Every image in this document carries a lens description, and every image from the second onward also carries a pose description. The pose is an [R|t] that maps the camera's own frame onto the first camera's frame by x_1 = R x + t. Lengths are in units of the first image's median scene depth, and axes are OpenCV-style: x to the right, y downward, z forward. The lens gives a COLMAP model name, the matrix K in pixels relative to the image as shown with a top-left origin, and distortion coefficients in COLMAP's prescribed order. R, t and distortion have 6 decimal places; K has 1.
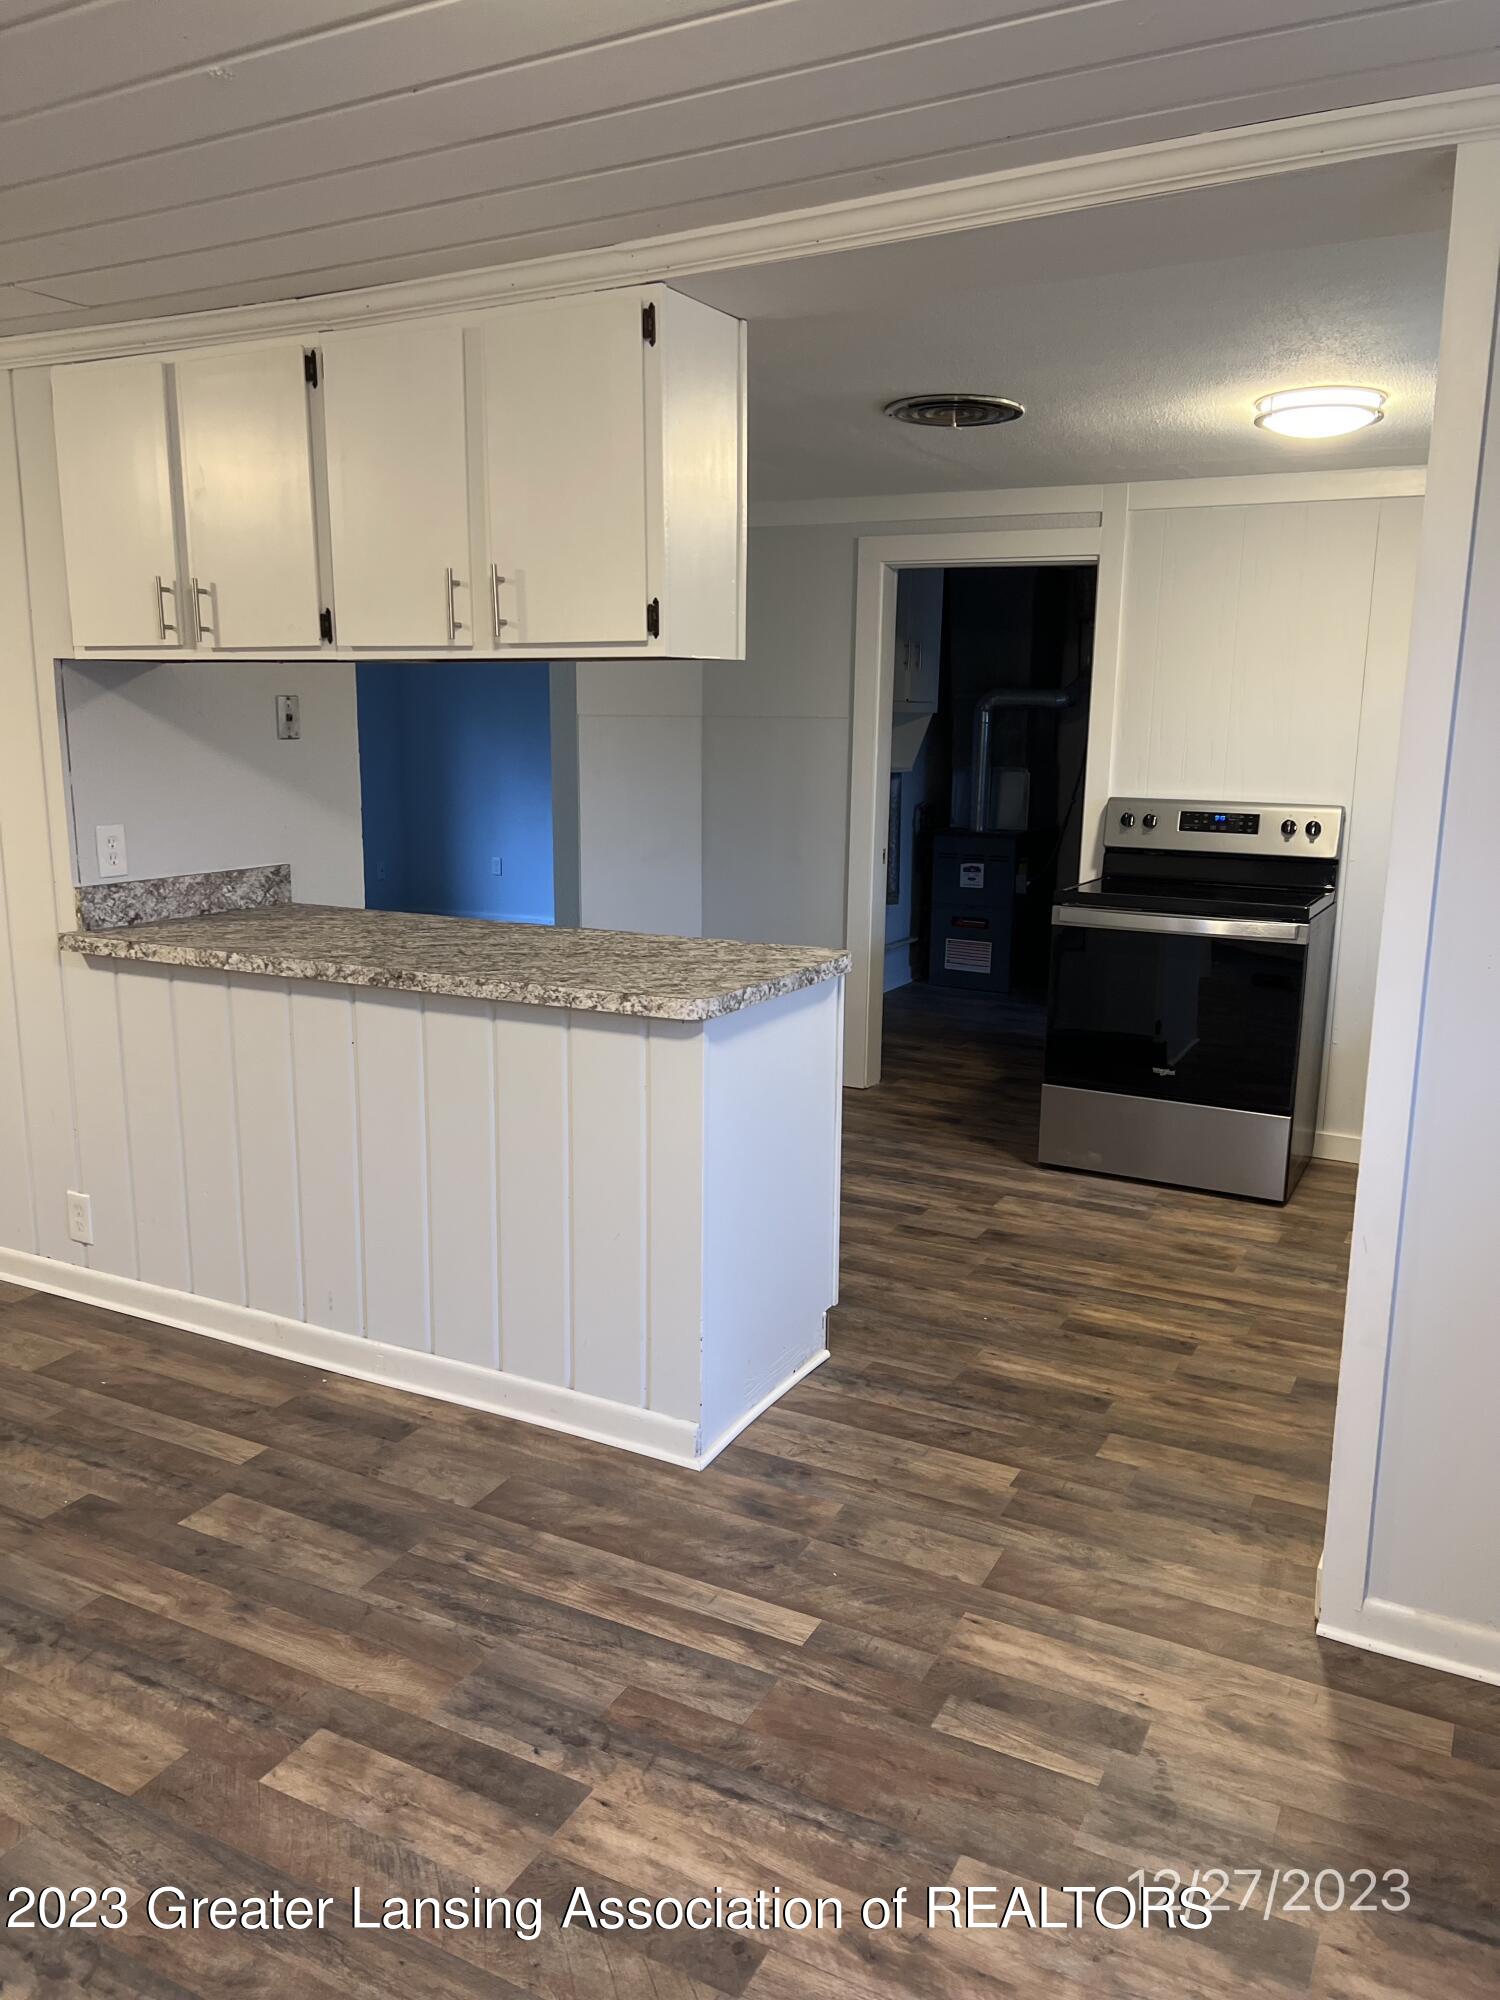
lens RADIAL K [[1517.1, 0, 735.3], [0, 1517.1, 1003.8], [0, 0, 1]] dist [0.015501, -0.015670]
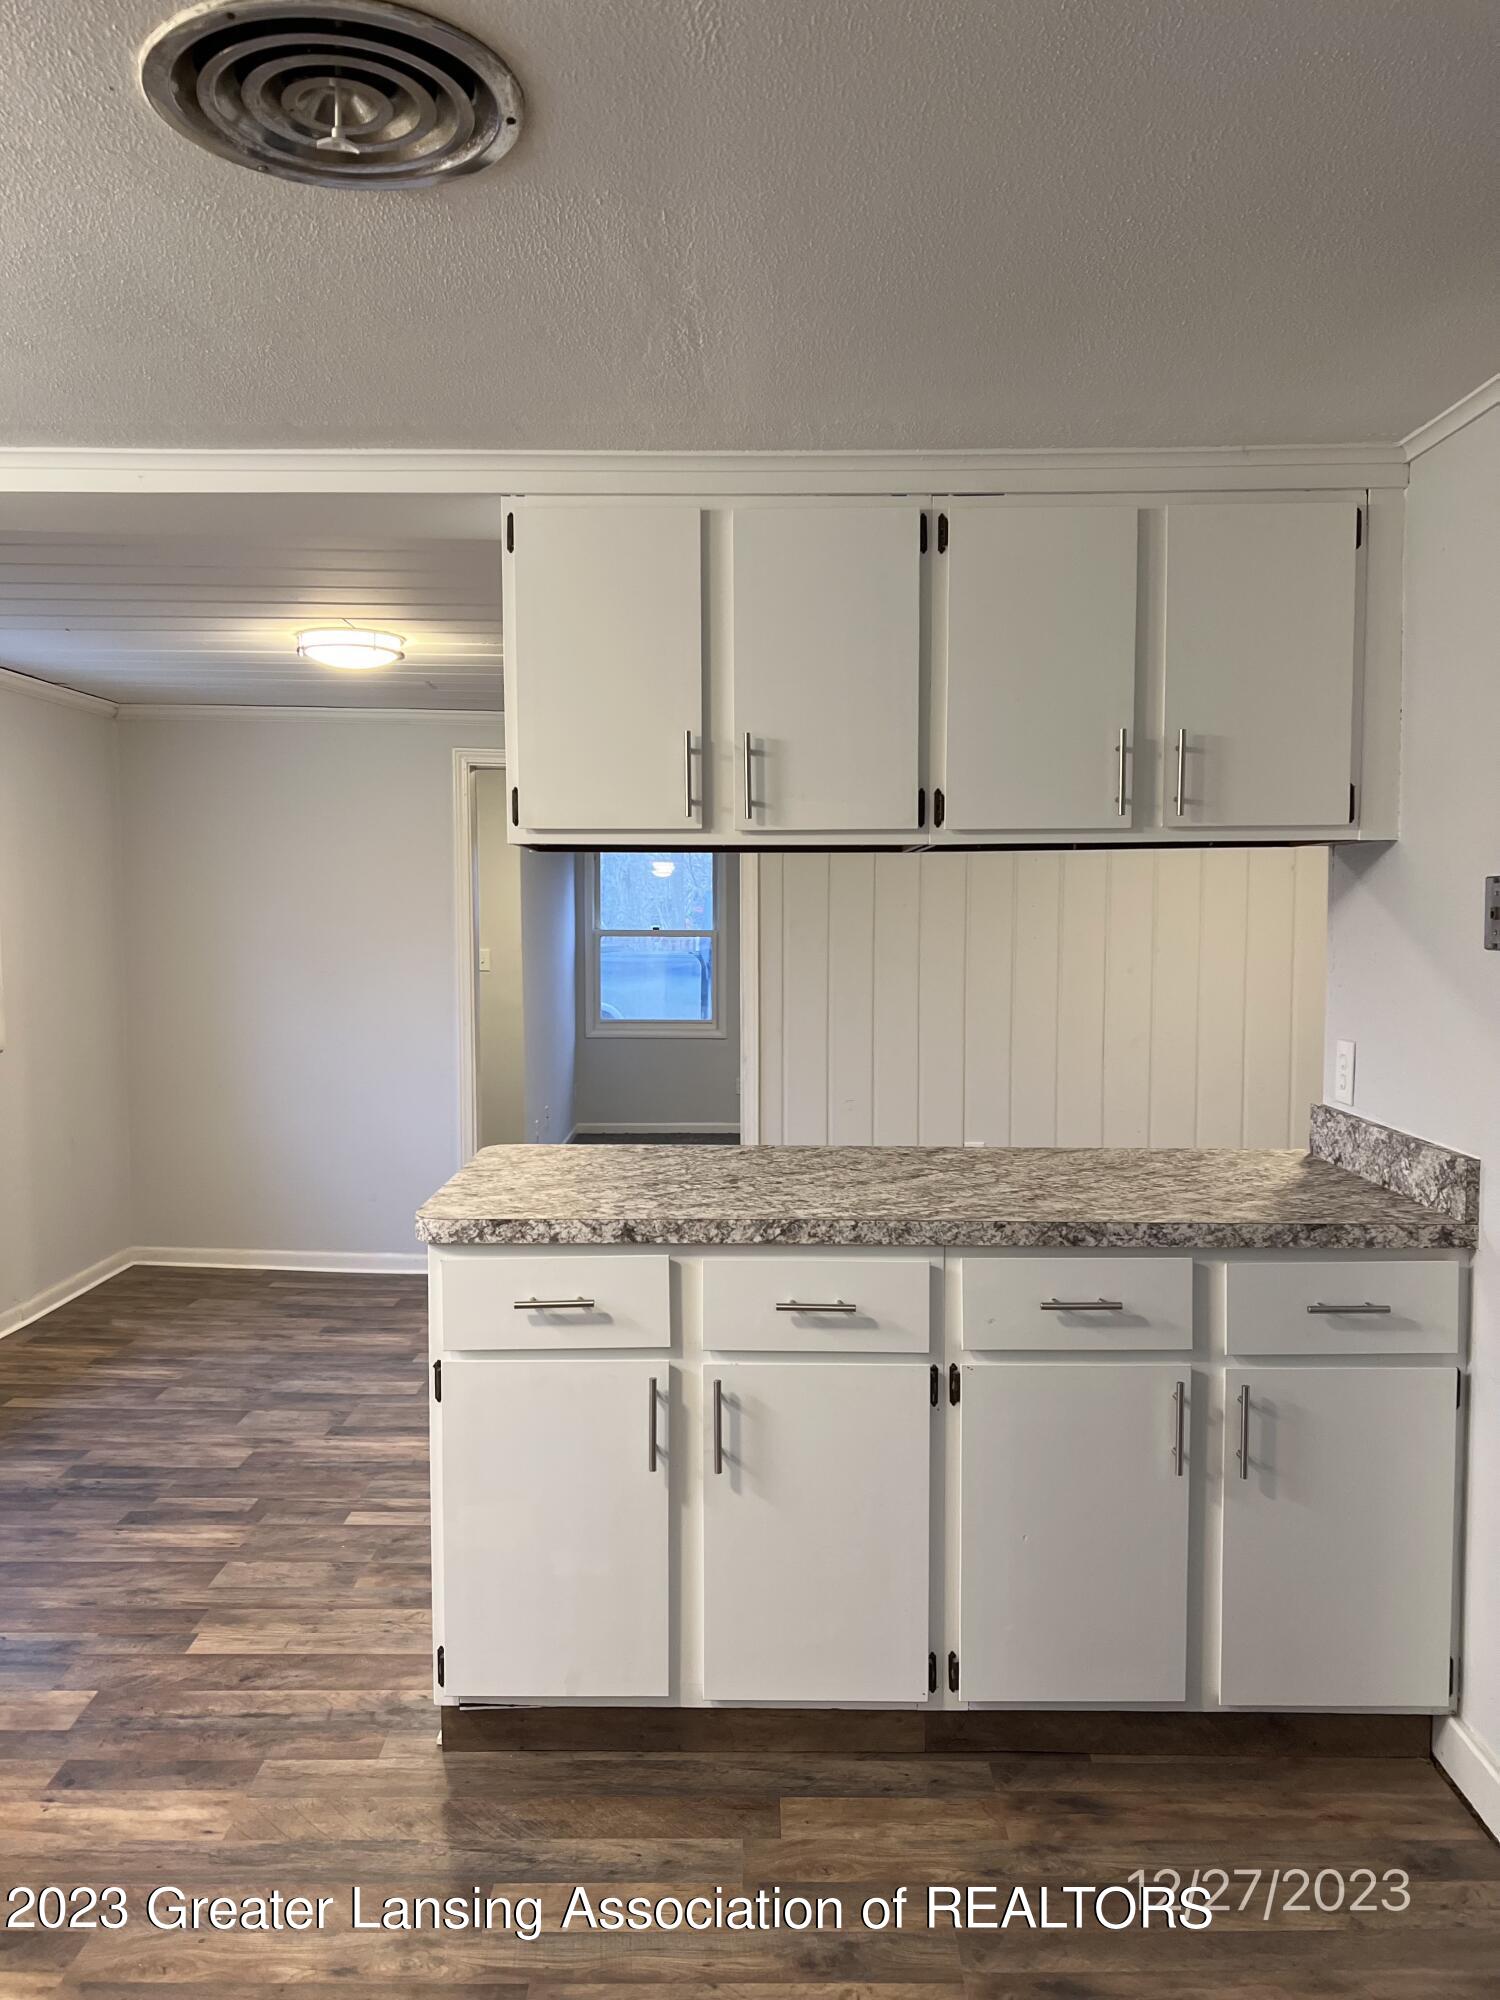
lens RADIAL K [[1517.1, 0, 748.2], [0, 1517.1, 980.3], [0, 0, 1]] dist [0.015501, -0.015670]
pose [[-0.883479, 0.019069, -0.468082, 0.307194], [-0.091417, 0.972945, 0.212181, -0.349710], [0.459465, 0.230248, -0.857833, 1.843279]]
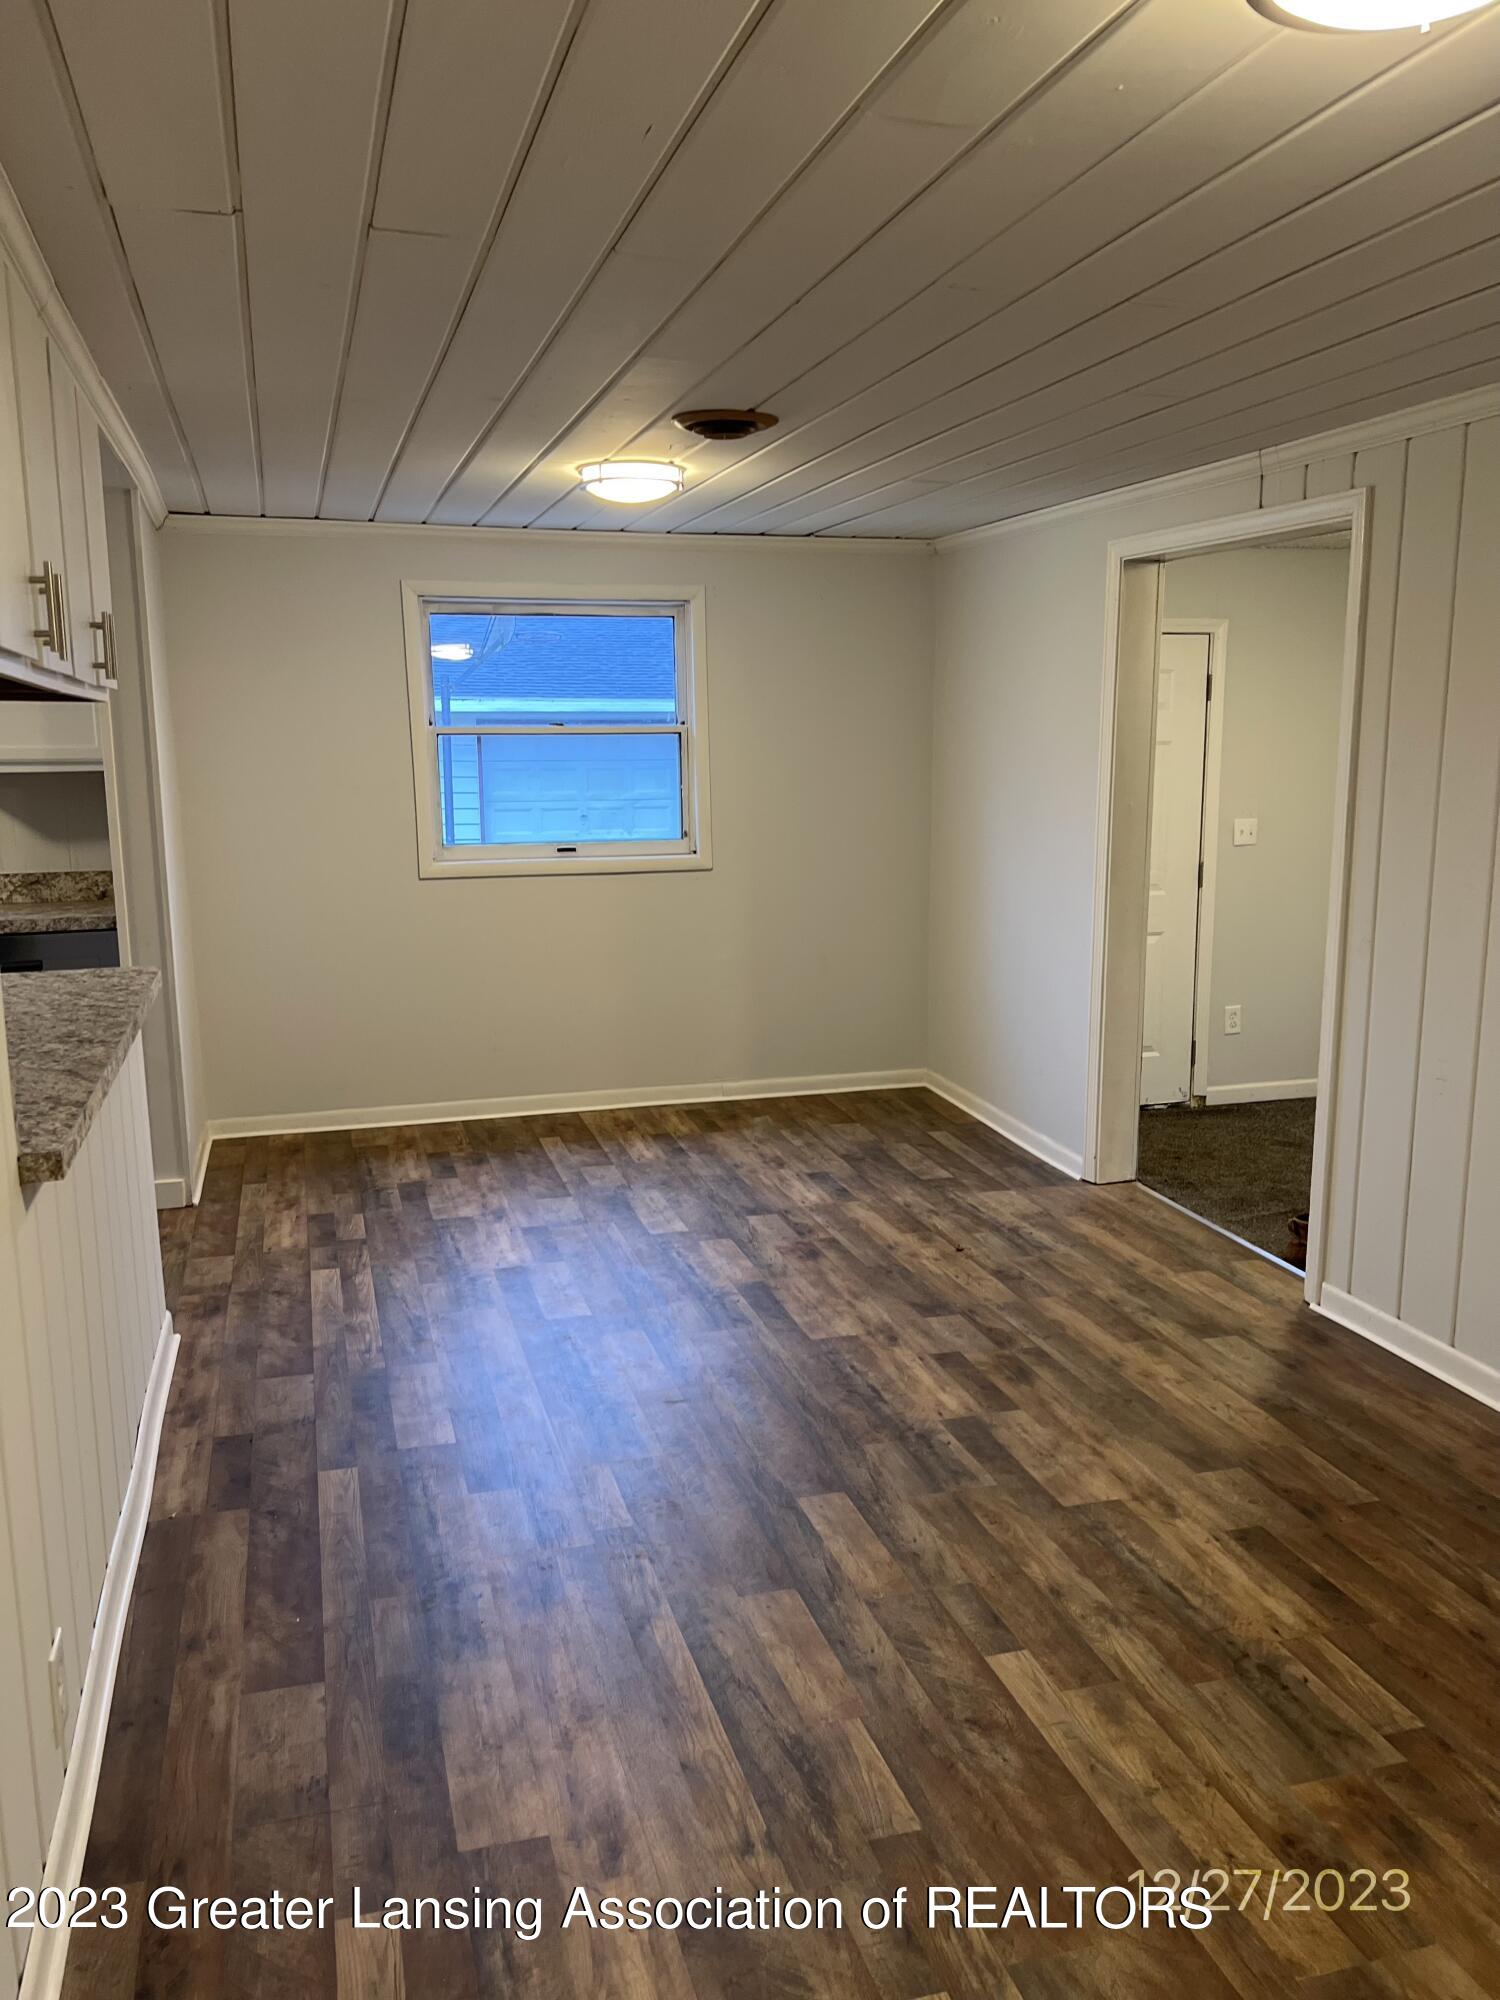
lens RADIAL K [[1517.1, 0, 751.7], [0, 1517.1, 987.6], [0, 0, 1]] dist [0.015501, -0.015670]
pose [[-0.712807, -0.115809, 0.691733, -1.183394], [0.135743, 0.944845, 0.298063, -0.283164], [-0.688099, 0.306360, -0.657772, 1.367957]]
